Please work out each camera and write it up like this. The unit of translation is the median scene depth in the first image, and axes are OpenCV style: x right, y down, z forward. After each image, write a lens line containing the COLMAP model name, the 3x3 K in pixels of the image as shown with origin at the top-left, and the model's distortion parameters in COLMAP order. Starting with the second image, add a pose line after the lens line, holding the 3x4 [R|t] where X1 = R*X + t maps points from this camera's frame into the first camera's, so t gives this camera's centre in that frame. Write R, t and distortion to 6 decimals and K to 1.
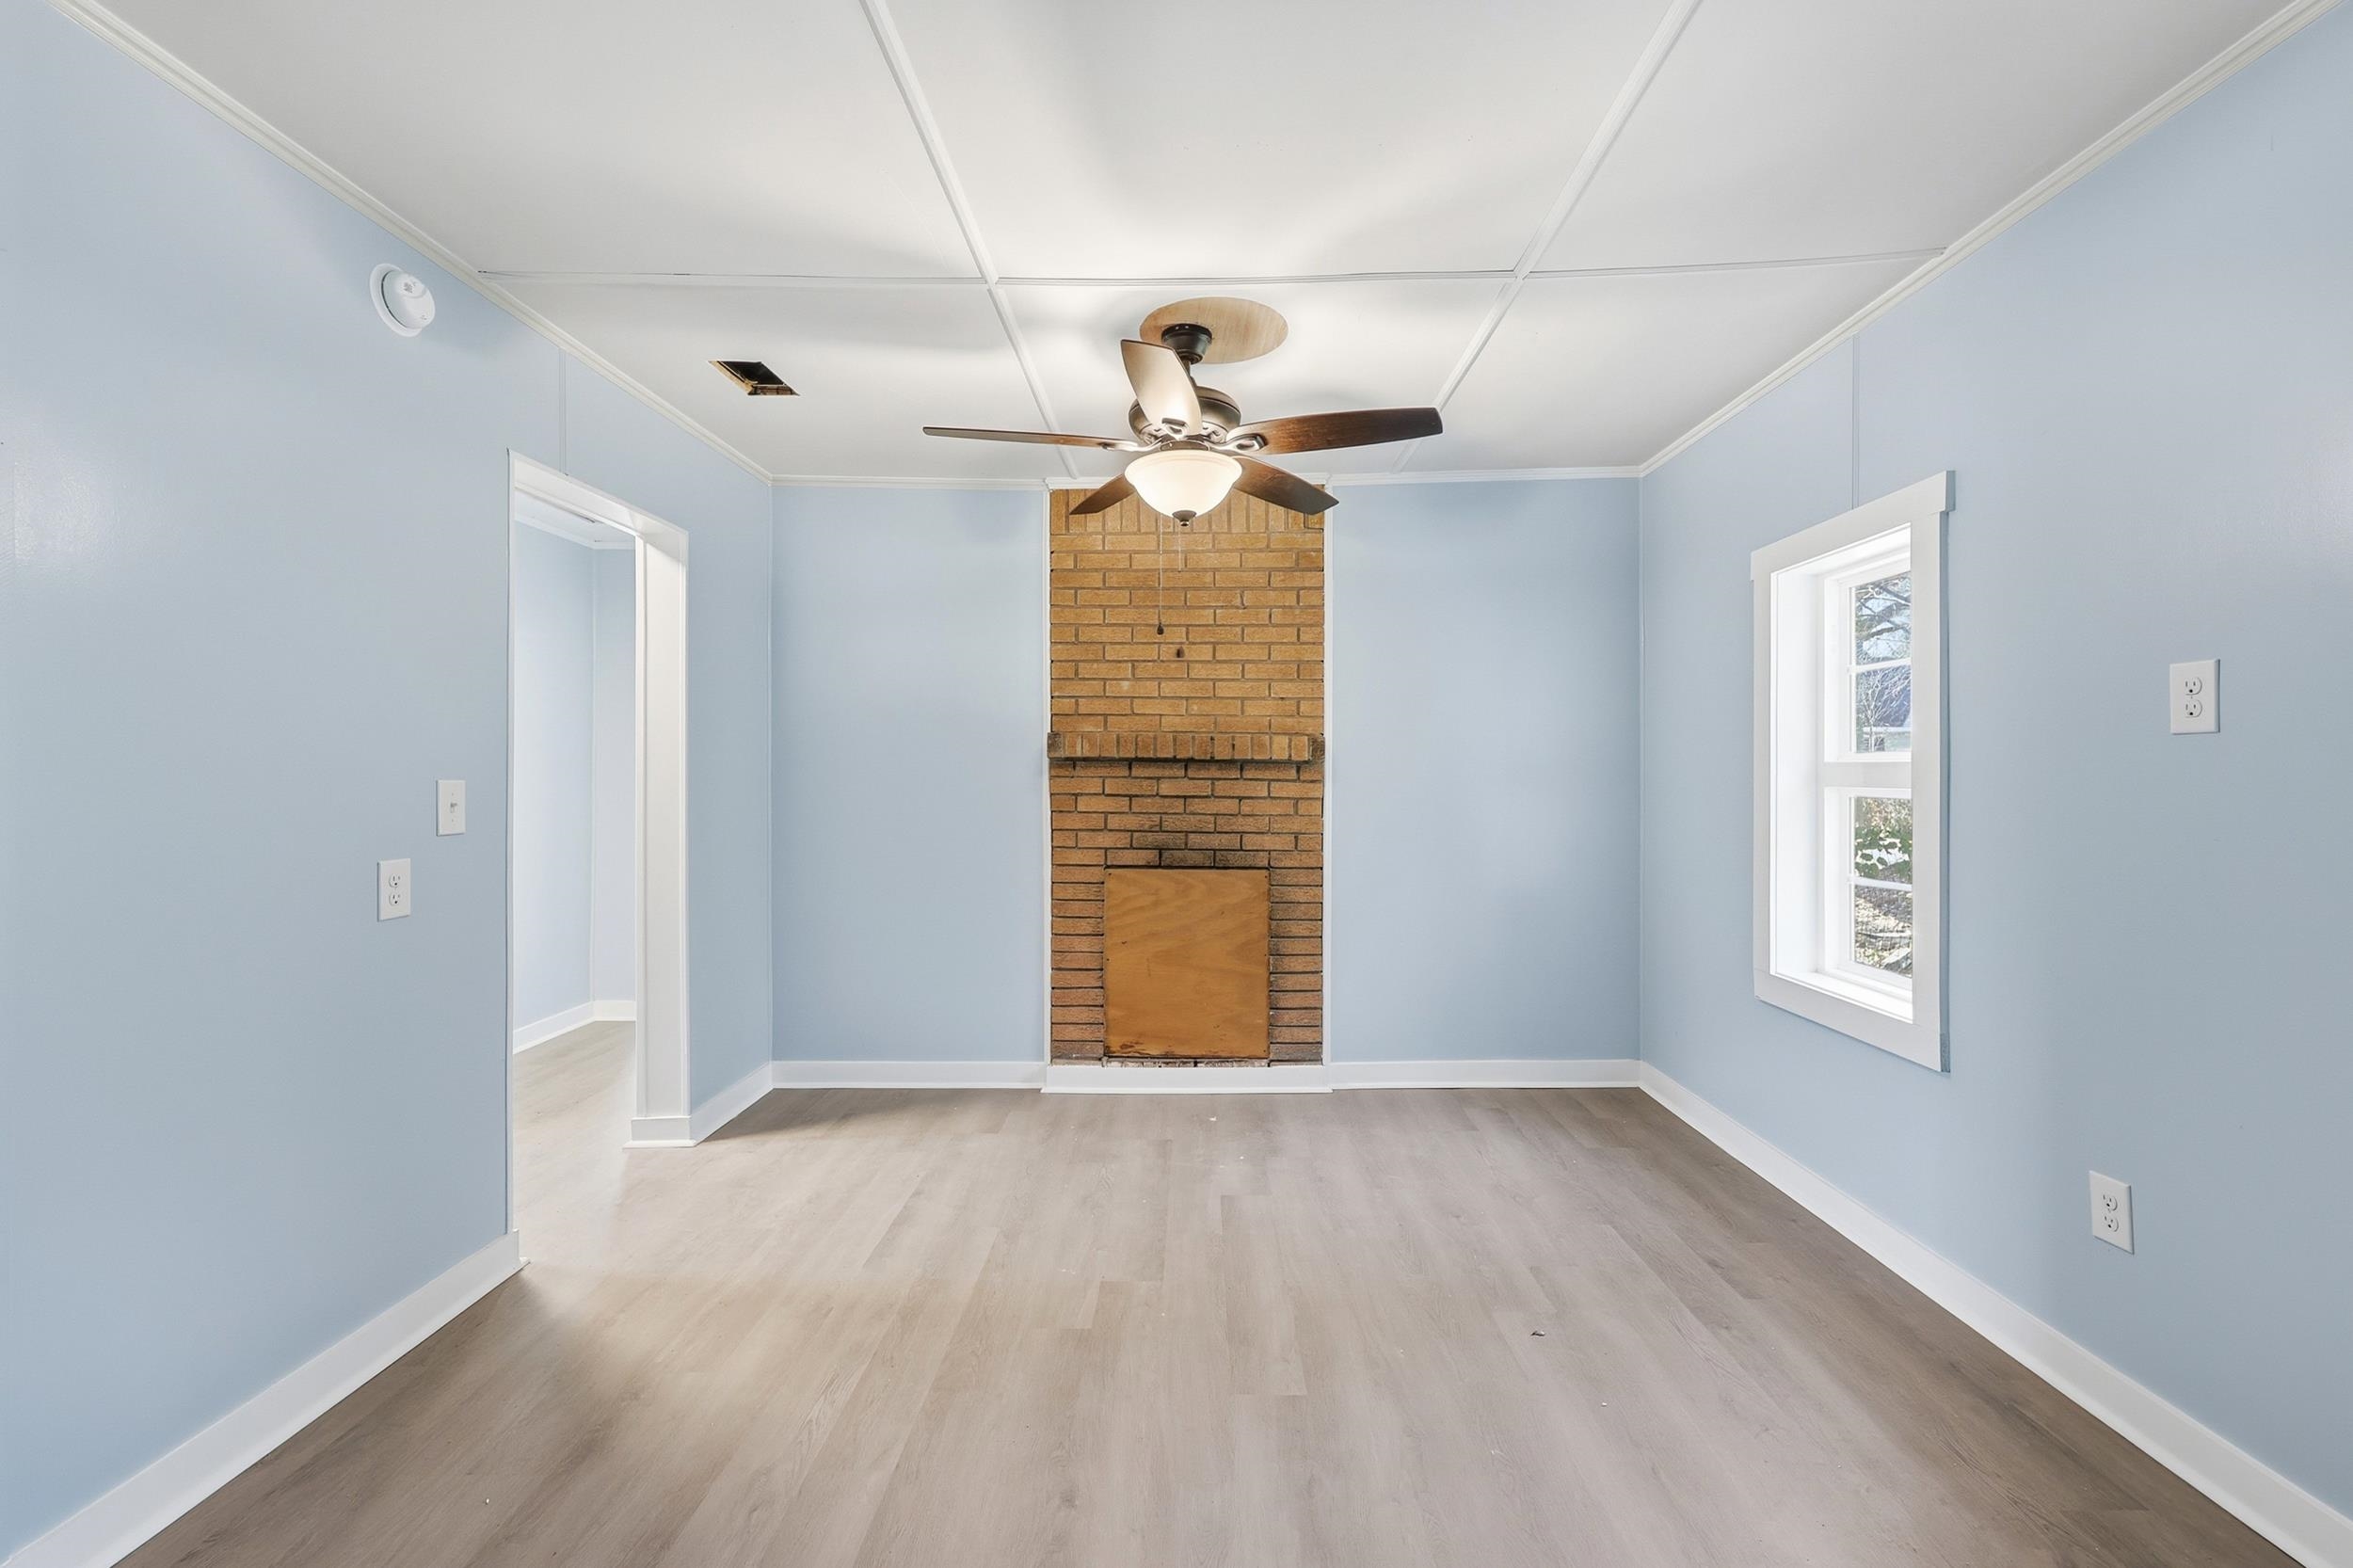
lens RADIAL K [[966.5, 0, 1192.2], [0, 966.5, 770.9], [0, 0, 1]] dist [0.000994, 0.000242]
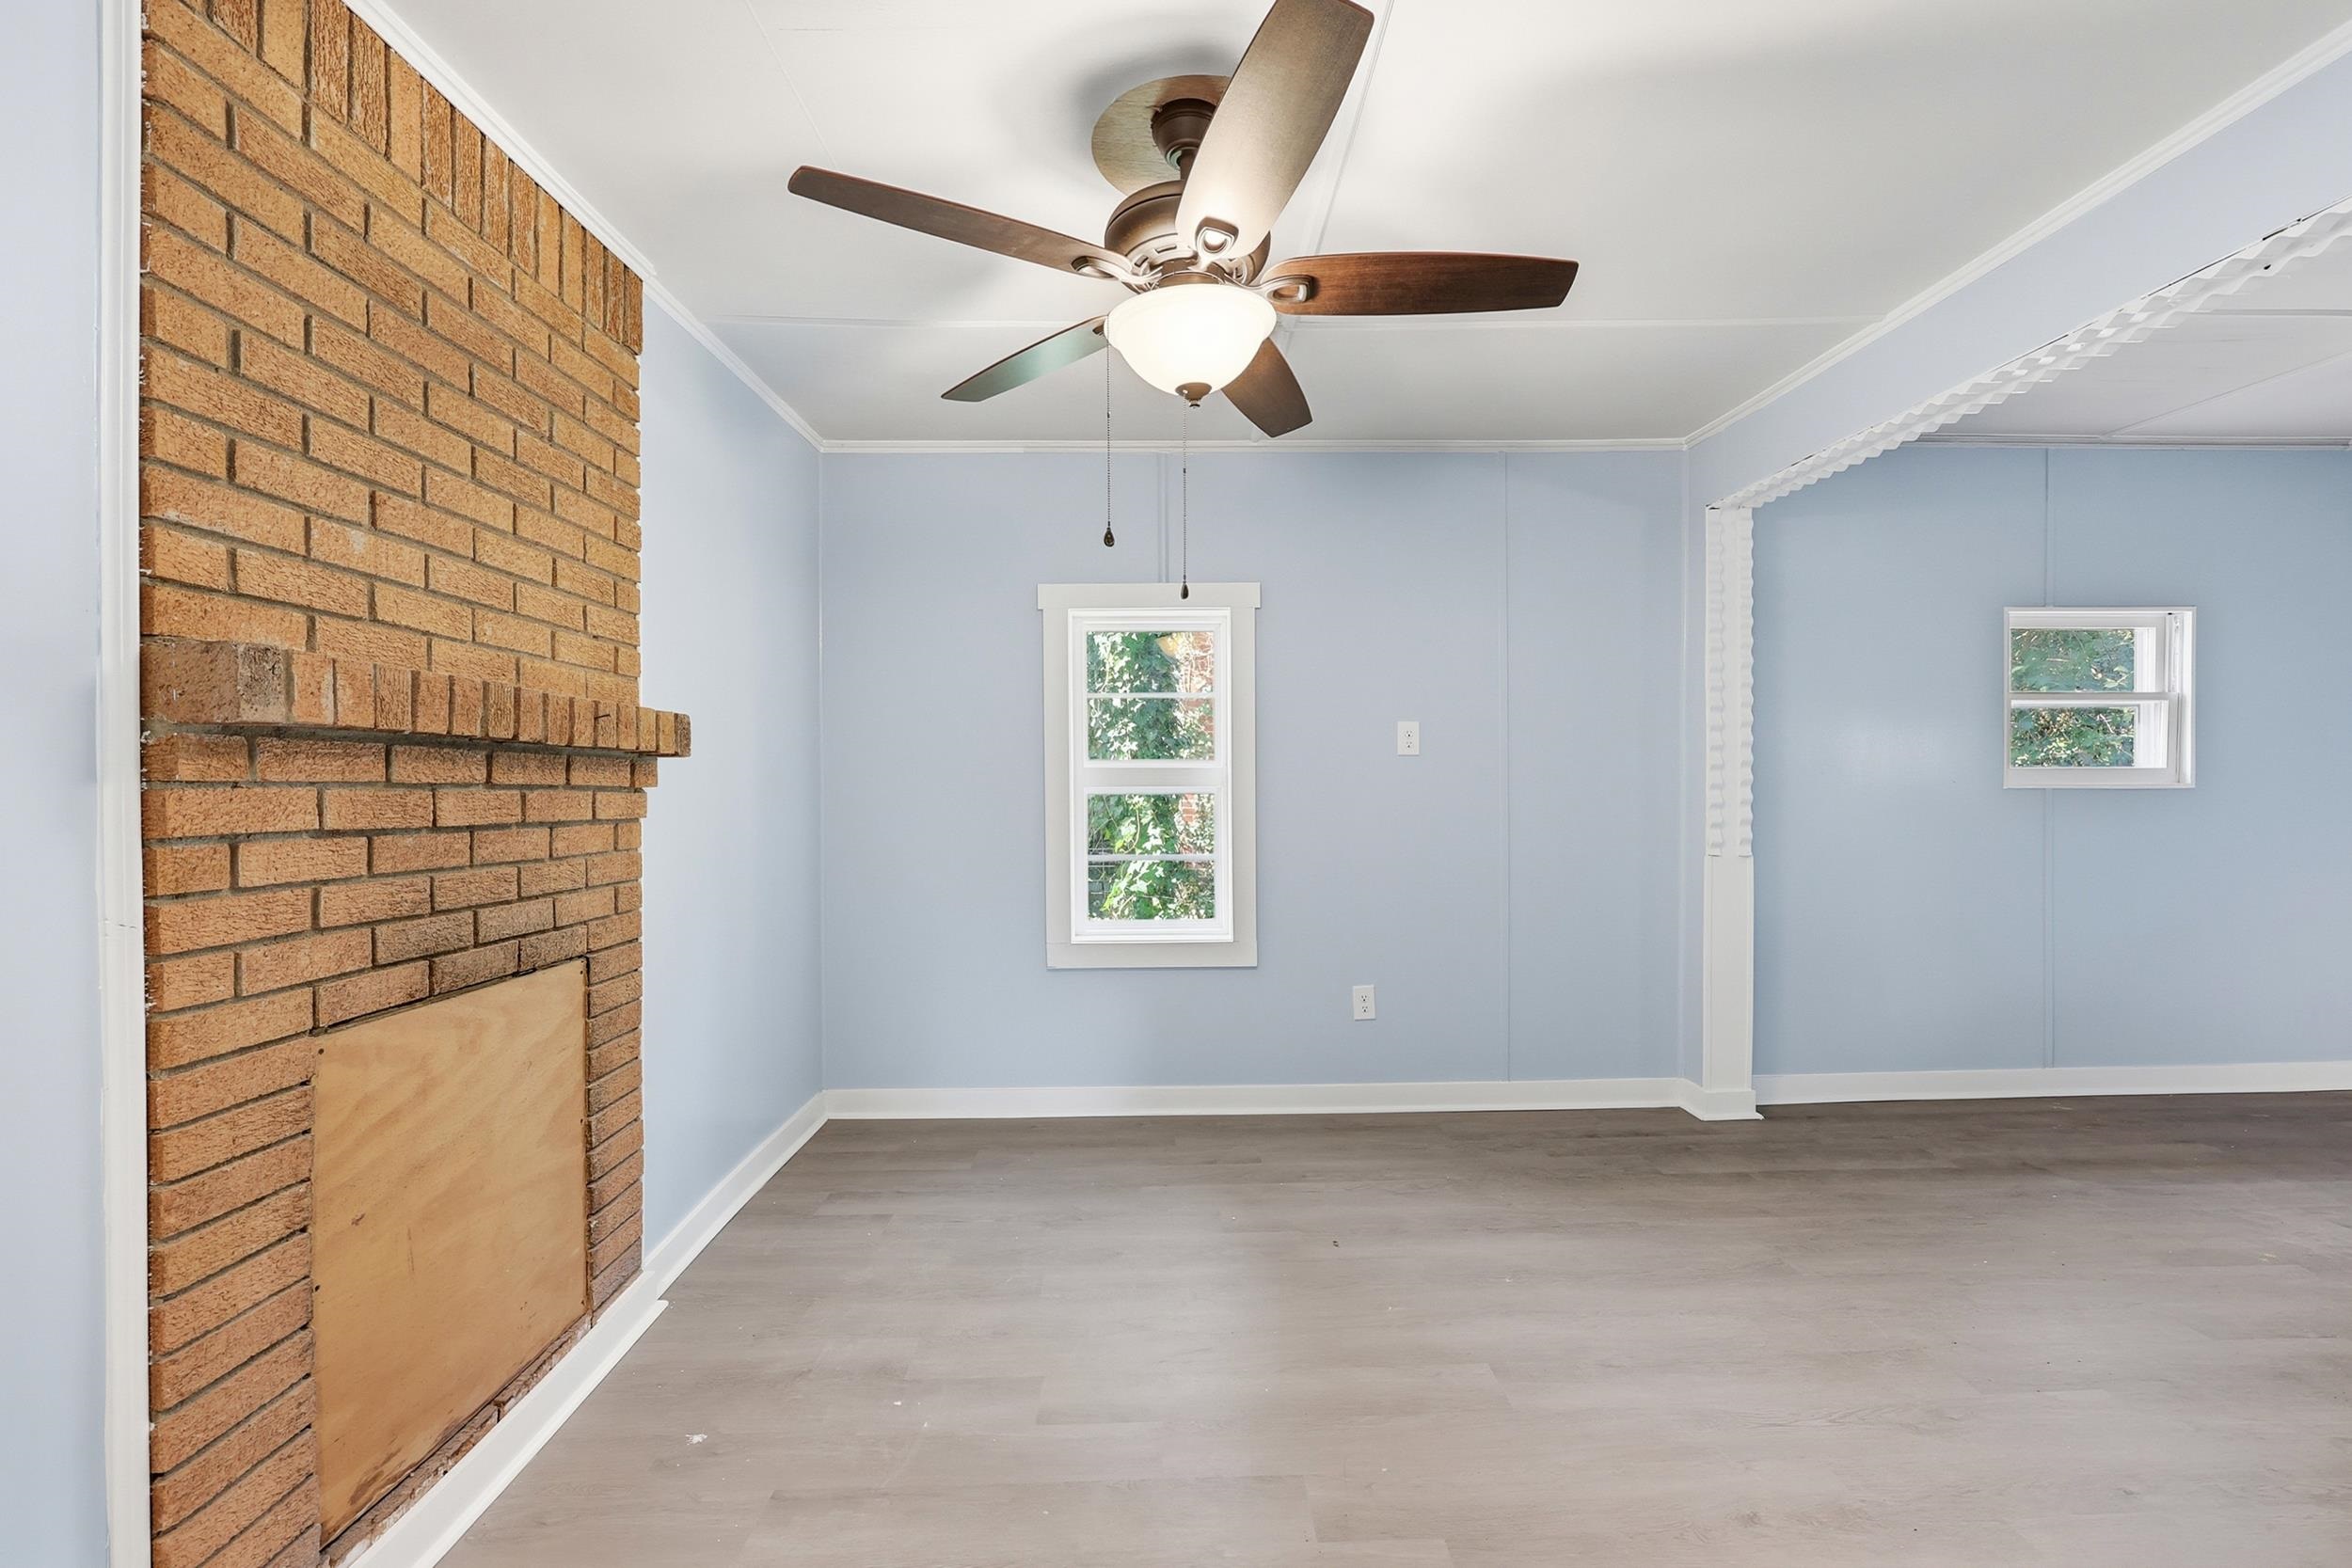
lens RADIAL K [[966.0, 0, 1184.0], [0, 966.0, 792.2], [0, 0, 1]] dist [0.000994, 0.000242]
pose [[-0.034464, -0.012369, 0.999329, -0.461022], [0.001623, 0.999921, 0.012432, 0.005607], [-0.999405, 0.002051, -0.034441, 0.691097]]
